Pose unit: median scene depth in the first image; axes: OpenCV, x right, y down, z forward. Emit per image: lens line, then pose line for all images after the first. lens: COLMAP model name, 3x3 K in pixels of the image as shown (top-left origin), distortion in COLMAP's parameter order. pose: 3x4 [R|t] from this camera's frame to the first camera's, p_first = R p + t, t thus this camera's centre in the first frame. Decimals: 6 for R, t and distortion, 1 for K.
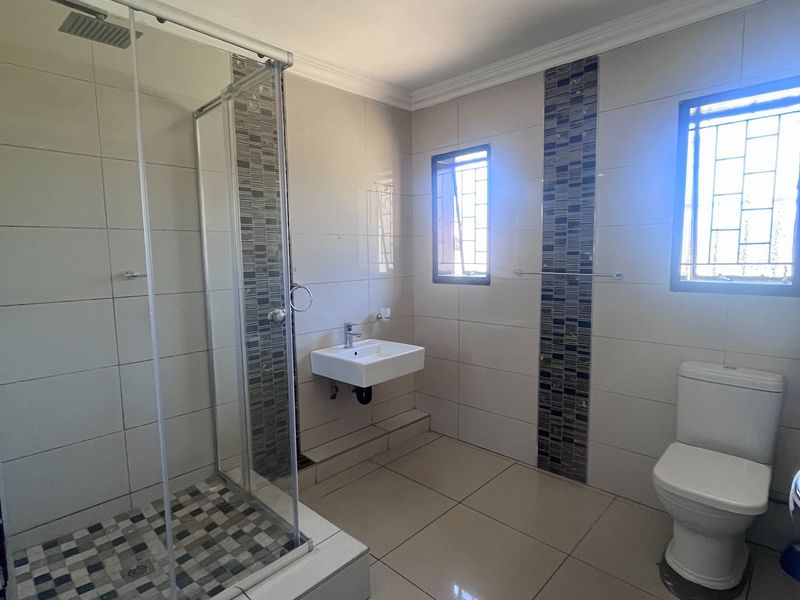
lens RADIAL K [[429.3, 0, 399.4], [0, 429.3, 299.6], [0, 0, 1]] dist [-0.005771, -0.001472]
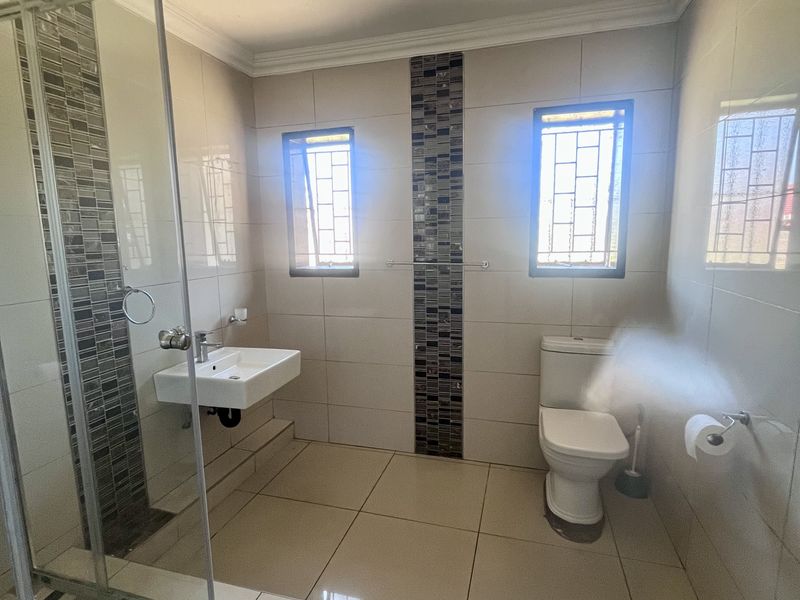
lens RADIAL K [[429.3, 0, 401.0], [0, 429.3, 299.7], [0, 0, 1]] dist [-0.005771, -0.001472]
pose [[0.885390, -0.067343, 0.459945, -0.167958], [0.052126, 0.997593, 0.045722, -0.025004], [-0.461917, -0.016507, 0.886770, 0.123568]]
